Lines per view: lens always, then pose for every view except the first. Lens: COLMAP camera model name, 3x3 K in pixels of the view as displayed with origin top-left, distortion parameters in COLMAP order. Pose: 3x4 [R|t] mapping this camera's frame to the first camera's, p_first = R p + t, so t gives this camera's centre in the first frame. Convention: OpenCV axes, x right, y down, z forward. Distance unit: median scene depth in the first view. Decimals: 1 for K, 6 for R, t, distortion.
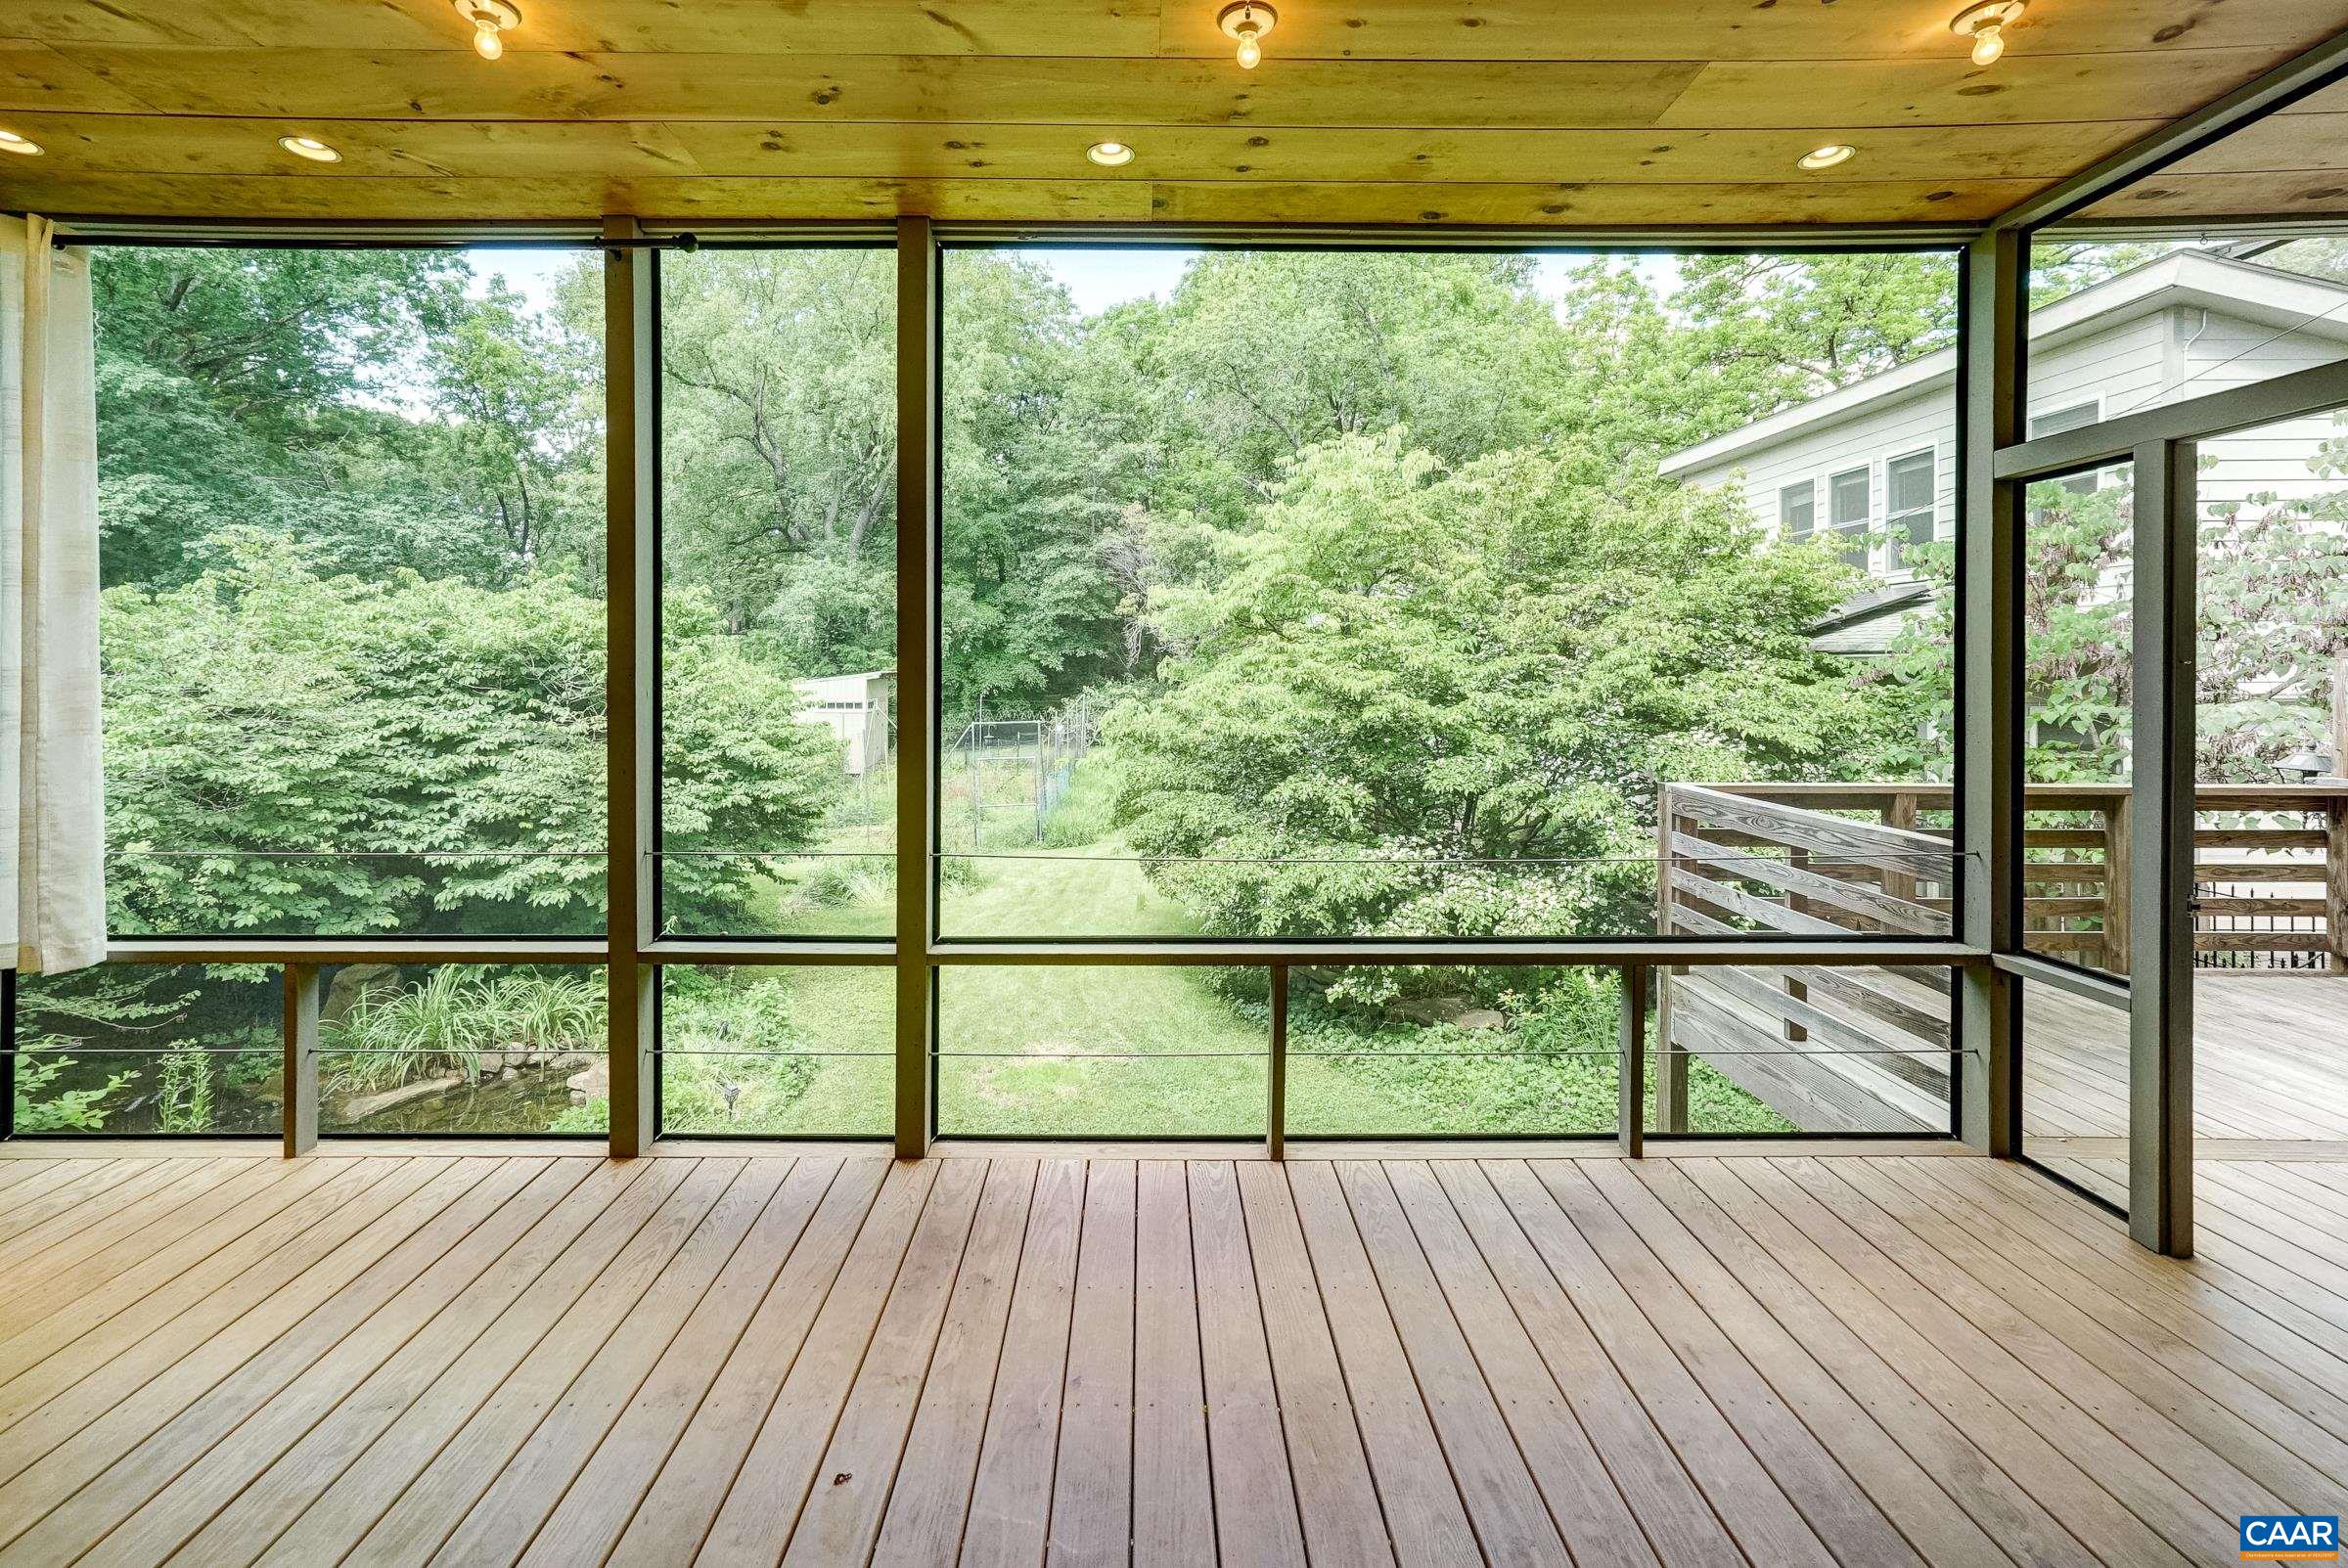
lens RADIAL K [[1080.1, 0, 1167.2], [0, 1080.1, 679.1], [0, 0, 1]] dist [0.016457, 0.000268]
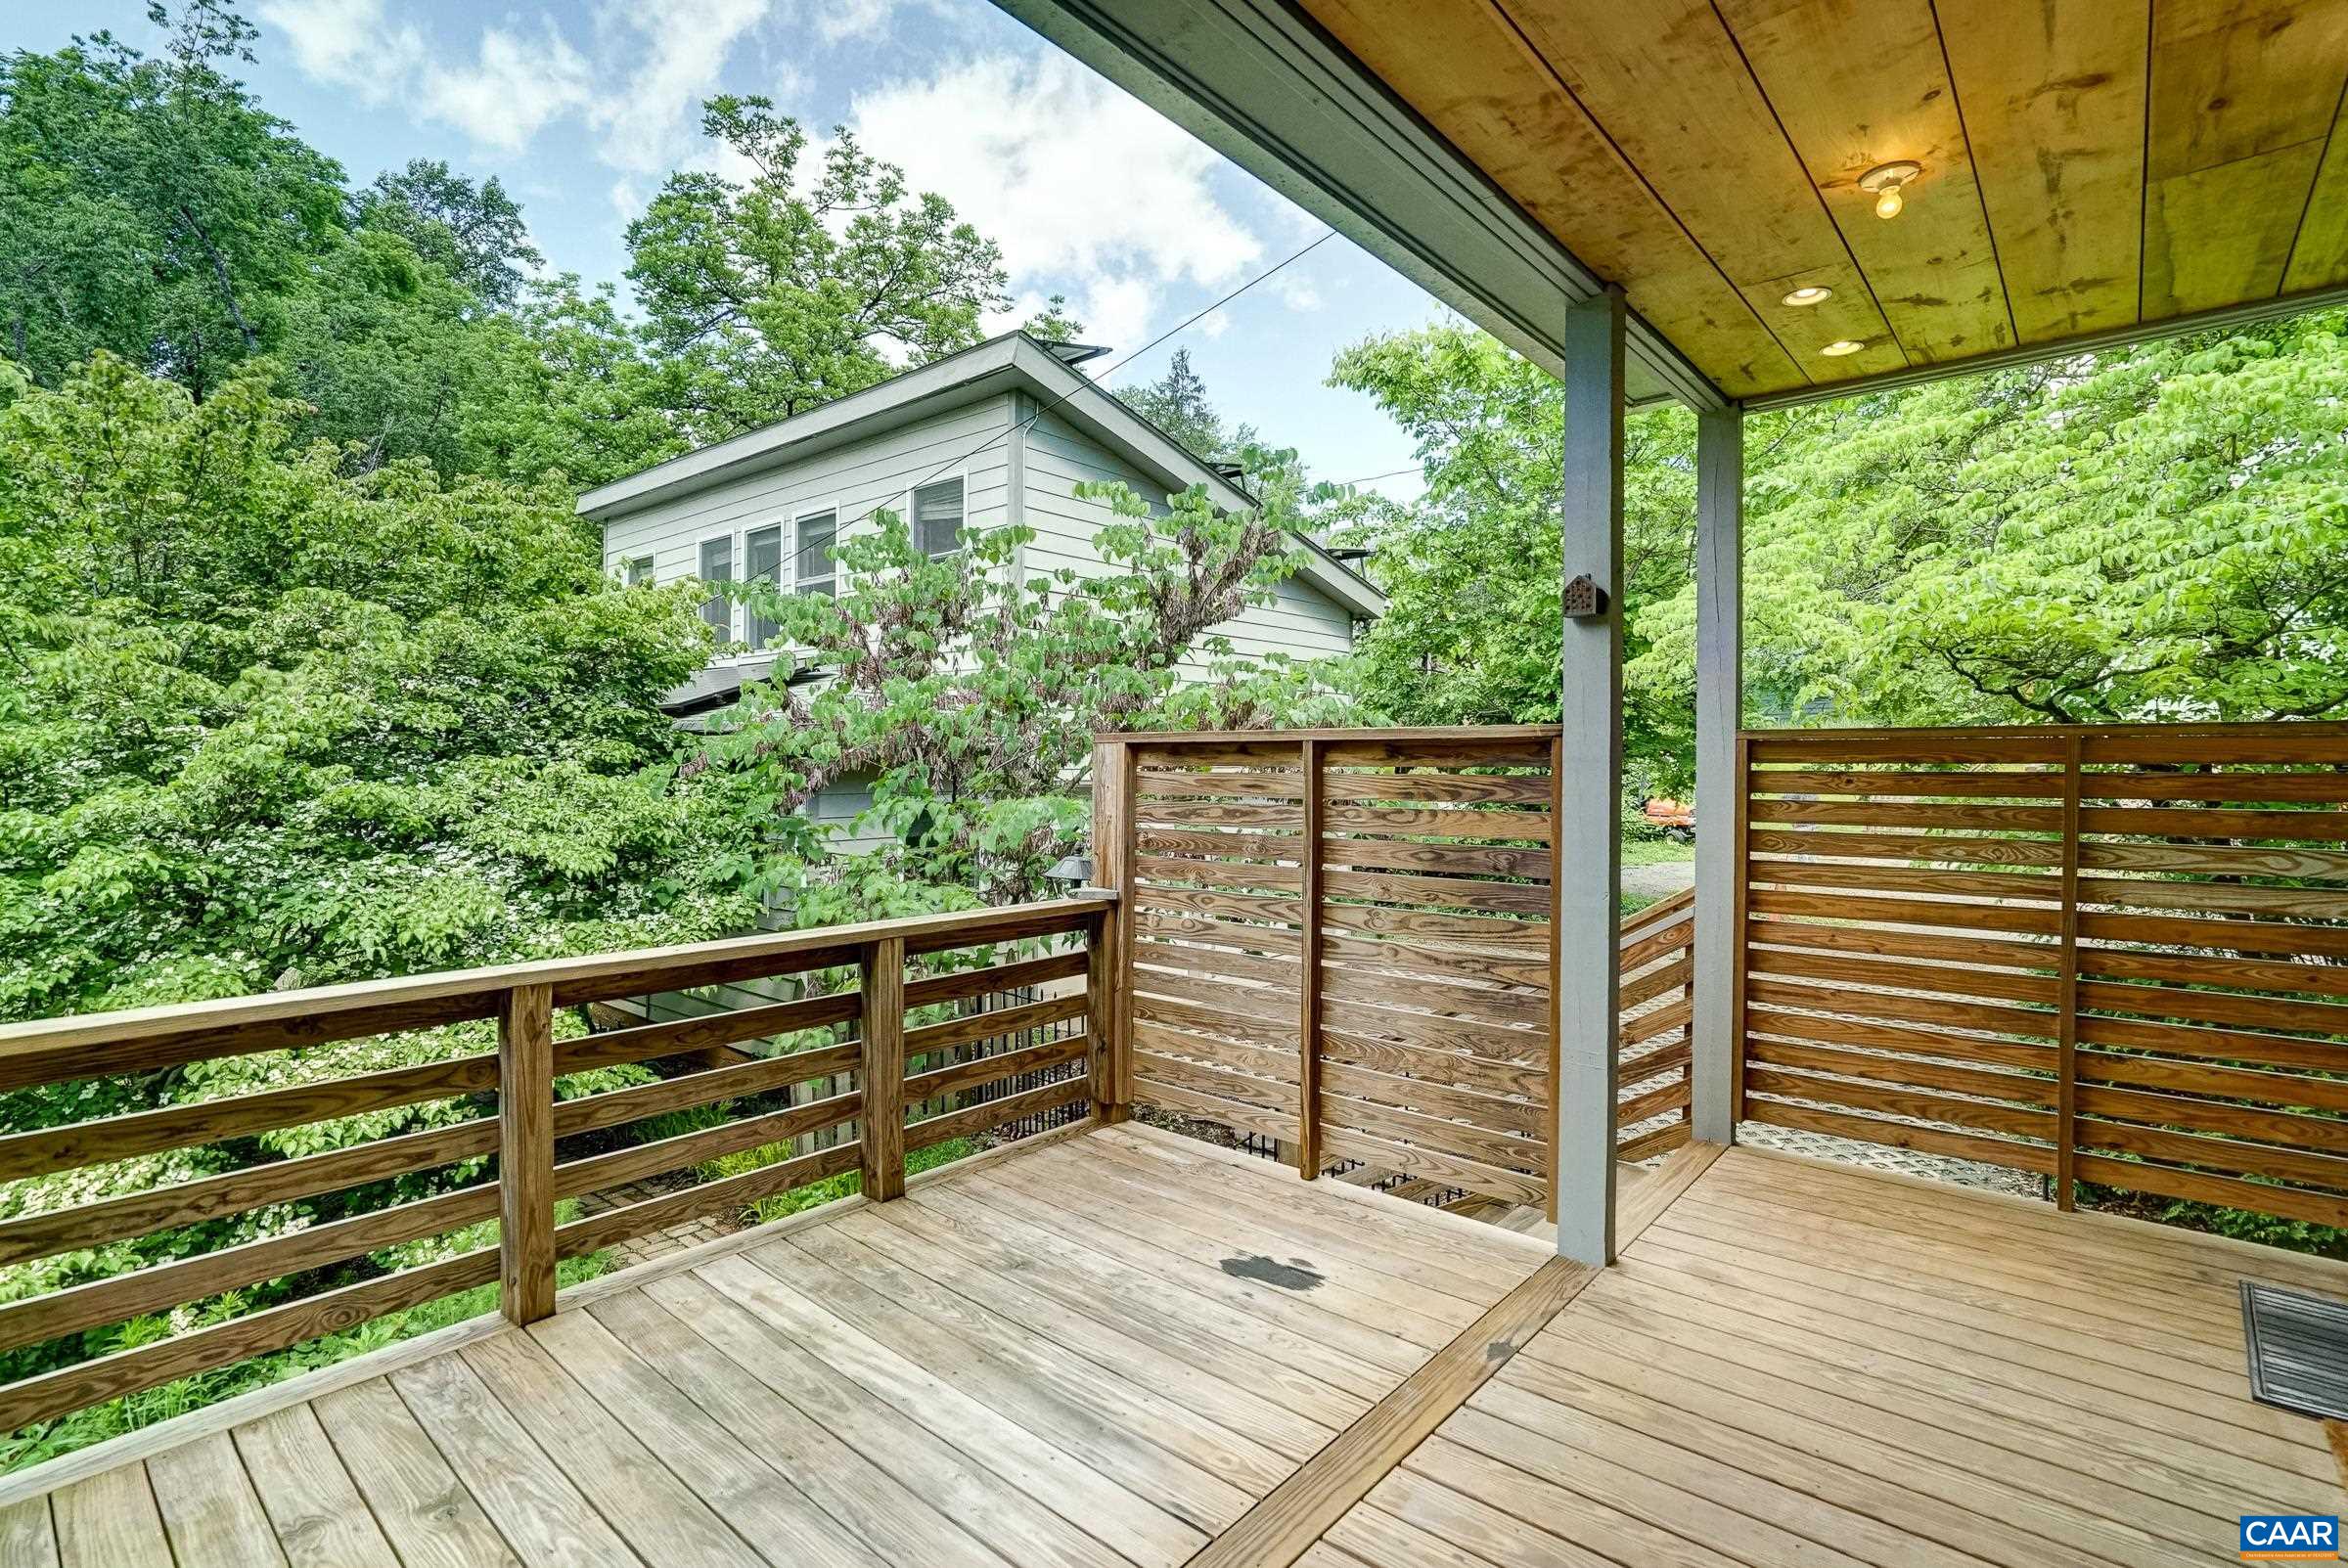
lens RADIAL K [[1097.3, 0, 1174.0], [0, 1097.3, 784.0], [0, 0, 1]] dist [-0.000951, 0.000118]
pose [[0.670477, -0.015619, 0.741766, 0.298780], [0.002396, 0.999819, 0.018887, -0.001659], [-0.741927, -0.010886, 0.670393, 0.247199]]
